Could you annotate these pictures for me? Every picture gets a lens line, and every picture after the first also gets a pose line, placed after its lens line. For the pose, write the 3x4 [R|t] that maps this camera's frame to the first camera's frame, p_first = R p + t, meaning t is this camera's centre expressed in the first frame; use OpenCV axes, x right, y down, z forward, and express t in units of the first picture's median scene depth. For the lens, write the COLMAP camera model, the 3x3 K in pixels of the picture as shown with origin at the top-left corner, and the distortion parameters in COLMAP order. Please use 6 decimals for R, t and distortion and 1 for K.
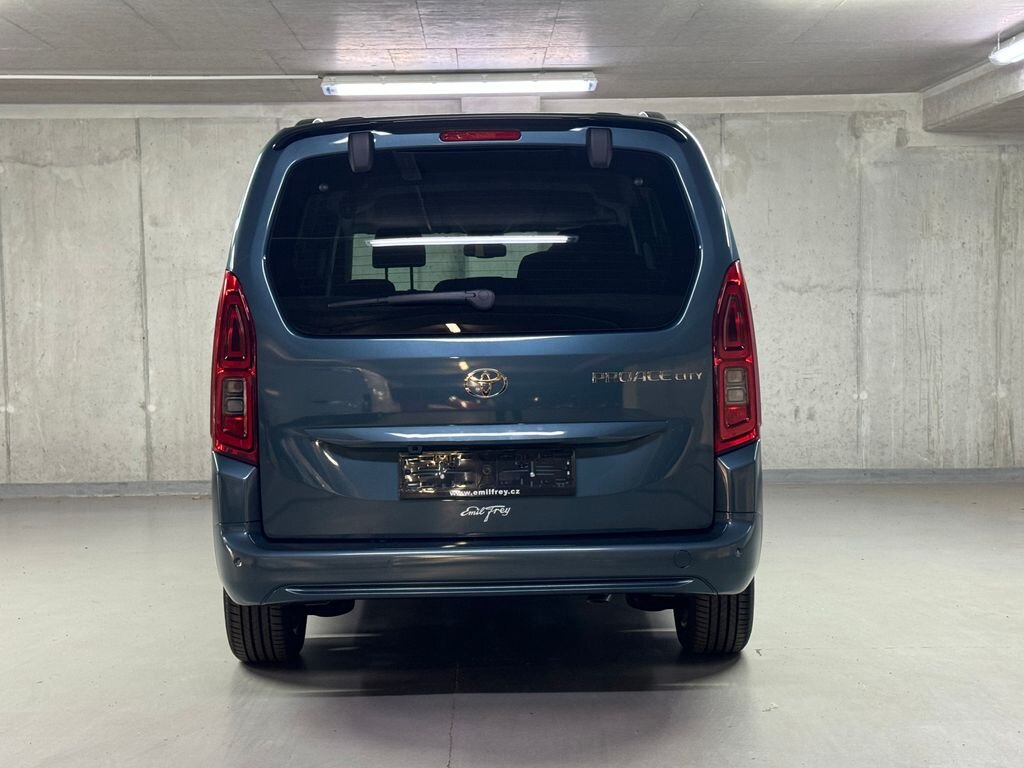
lens RADIAL K [[1593.4, 0, 518.6], [0, 1593.4, 388.0], [0, 0, 1]] dist [0.152893, 0.000000]
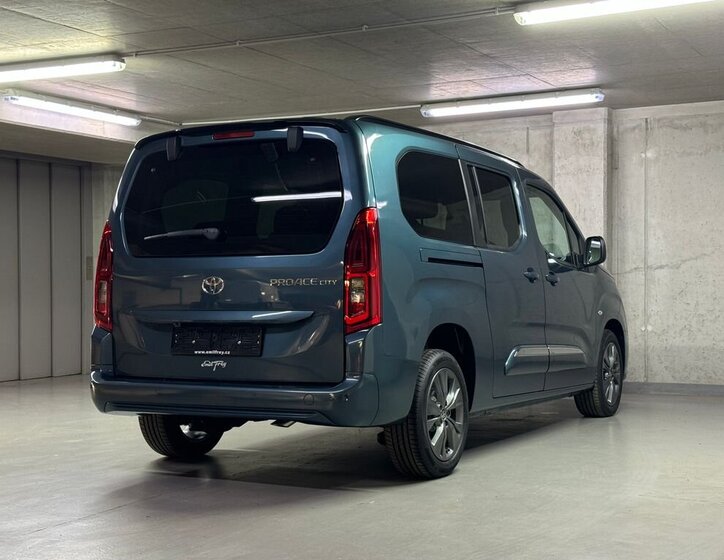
lens RADIAL K [[1177.8, 0, 361.9], [0, 1177.8, 278.1], [0, 0, 1]] dist [0.148769, 0.000000]
pose [[0.880186, 0.004627, -0.474606, 0.663901], [-0.029780, 0.998521, -0.045494, 0.039001], [0.473693, 0.054177, 0.879022, 0.007648]]
